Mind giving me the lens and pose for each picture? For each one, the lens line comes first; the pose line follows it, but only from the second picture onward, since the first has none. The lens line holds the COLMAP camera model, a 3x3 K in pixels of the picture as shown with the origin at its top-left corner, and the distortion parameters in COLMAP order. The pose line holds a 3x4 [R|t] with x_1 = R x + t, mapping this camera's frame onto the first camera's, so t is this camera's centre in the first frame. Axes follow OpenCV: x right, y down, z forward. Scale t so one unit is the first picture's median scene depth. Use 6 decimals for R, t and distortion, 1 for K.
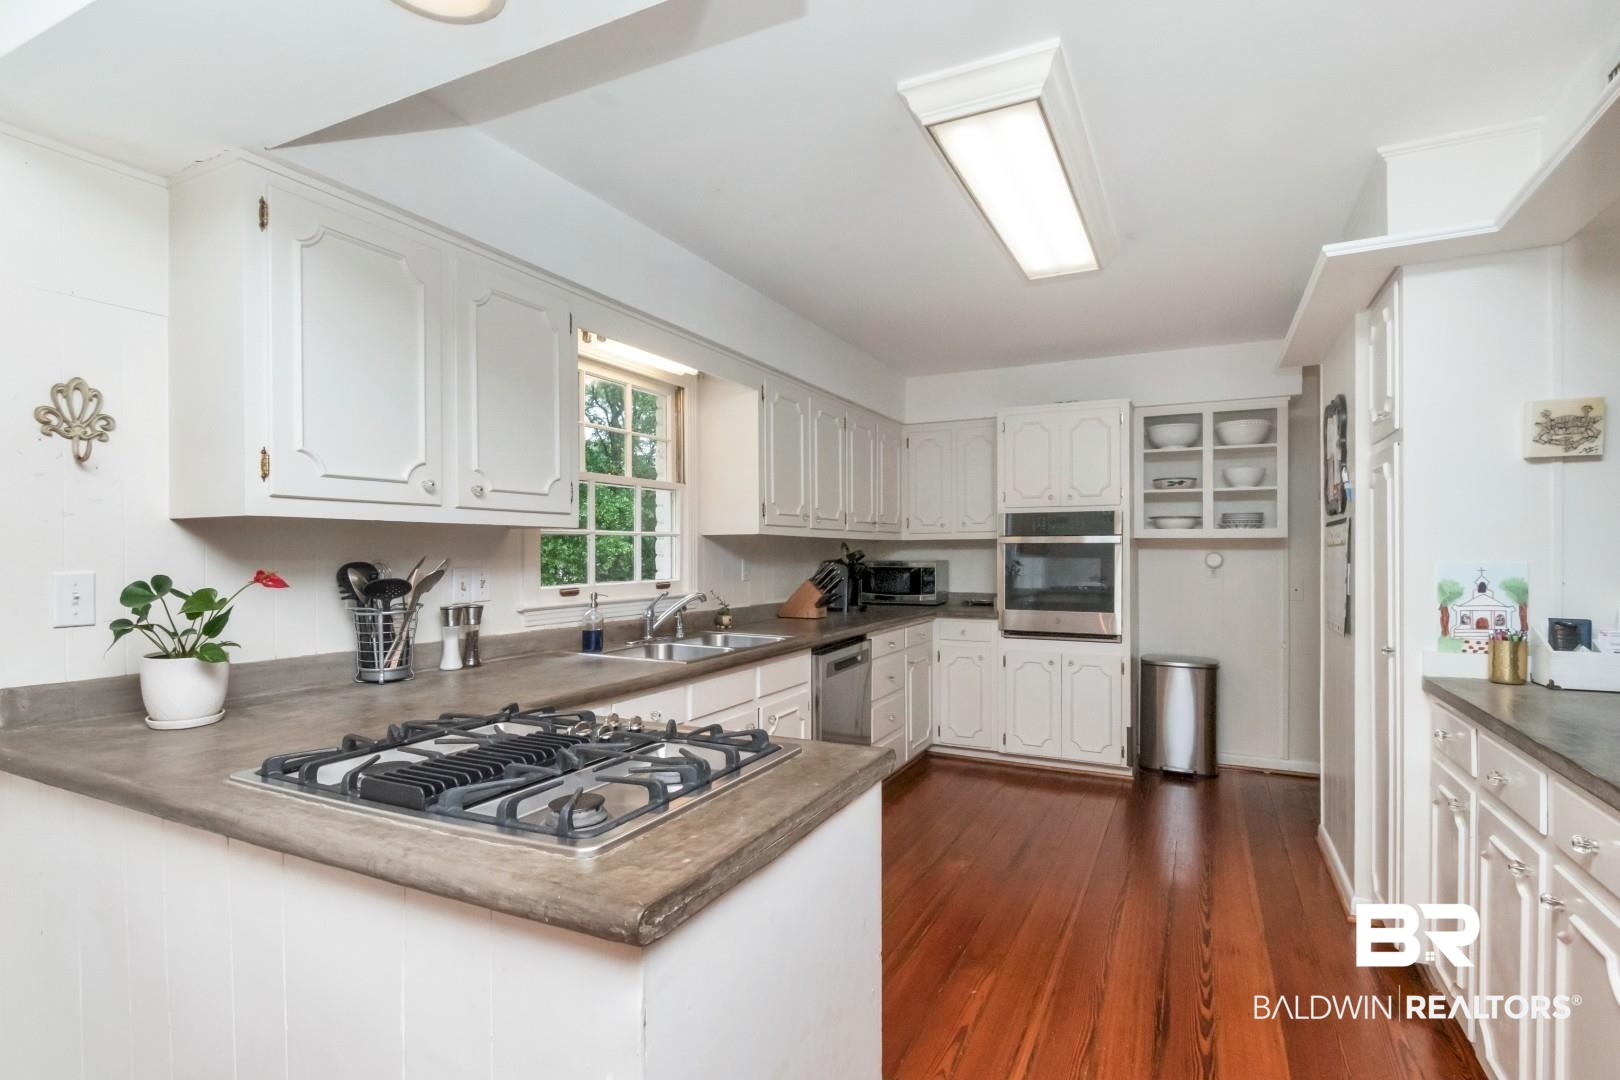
lens RADIAL K [[770.0, 0, 810.0], [0, 770.0, 540.0], [0, 0, 1]] dist [0.000565, 0.000044]
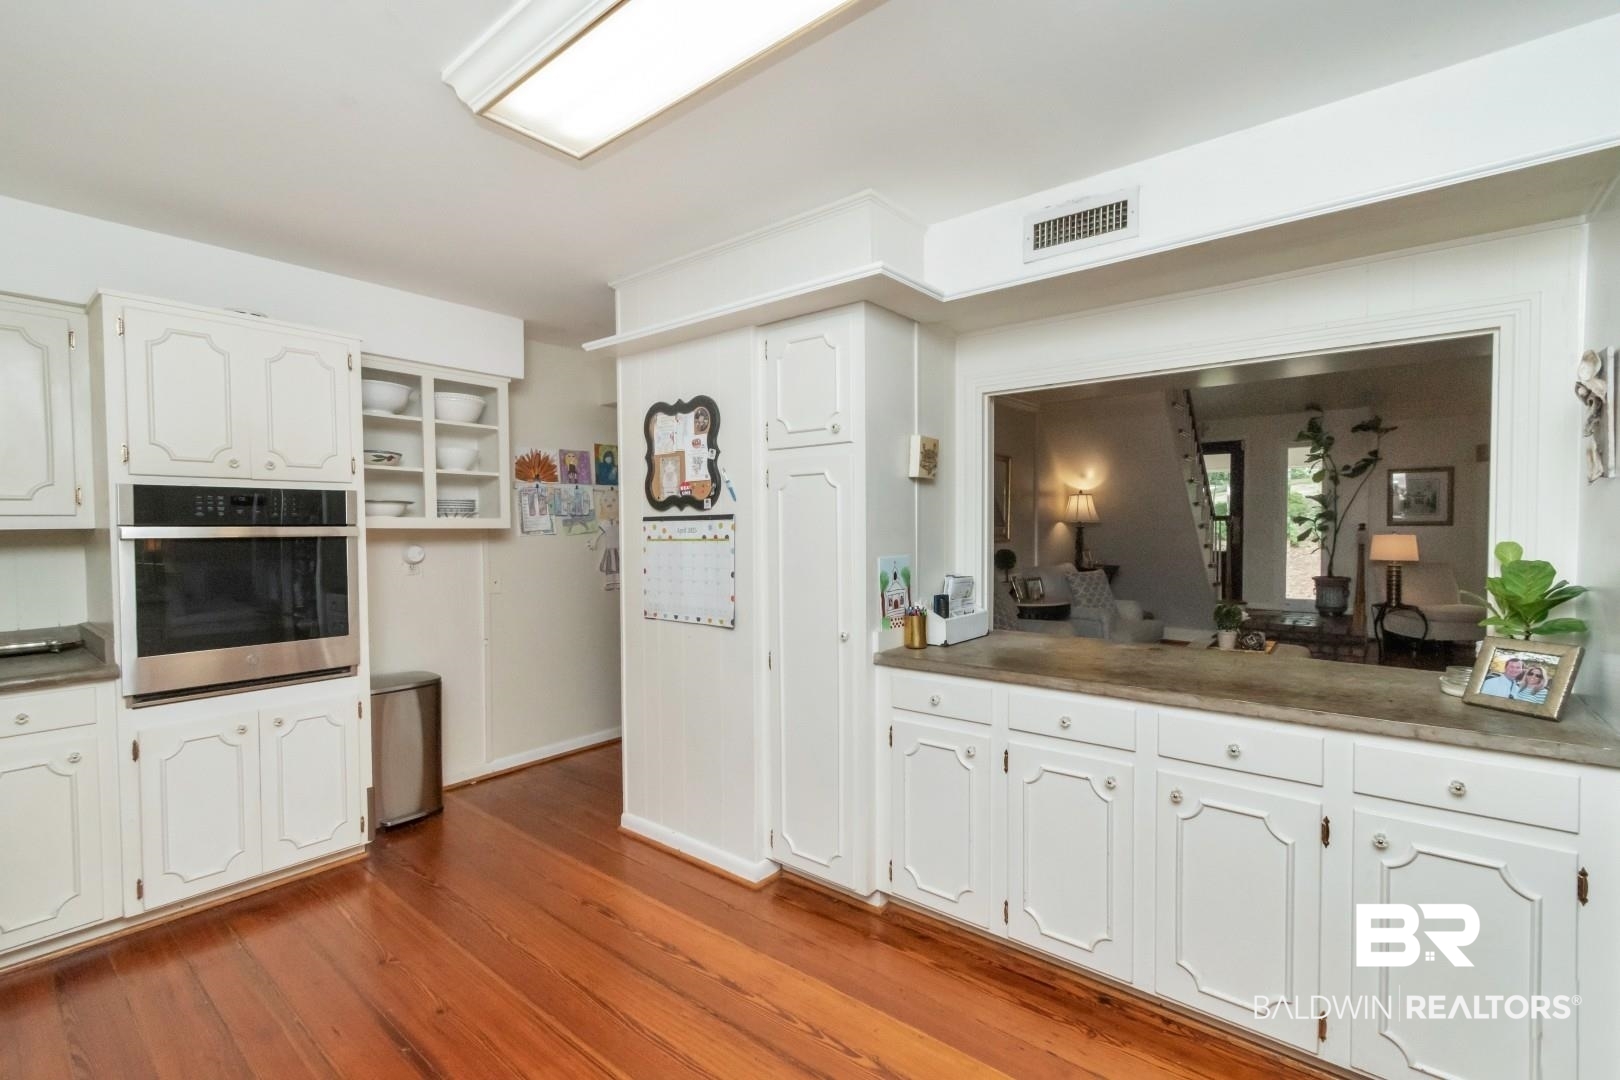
lens RADIAL K [[714.5, 0, 810.0], [0, 714.5, 540.0], [0, 0, 1]] dist [0.000403, 0.000085]
pose [[0.208633, -0.021382, 0.977760, -0.154308], [-0.008396, 0.999685, 0.023653, -0.011959], [-0.977958, -0.013144, 0.208388, 0.439207]]
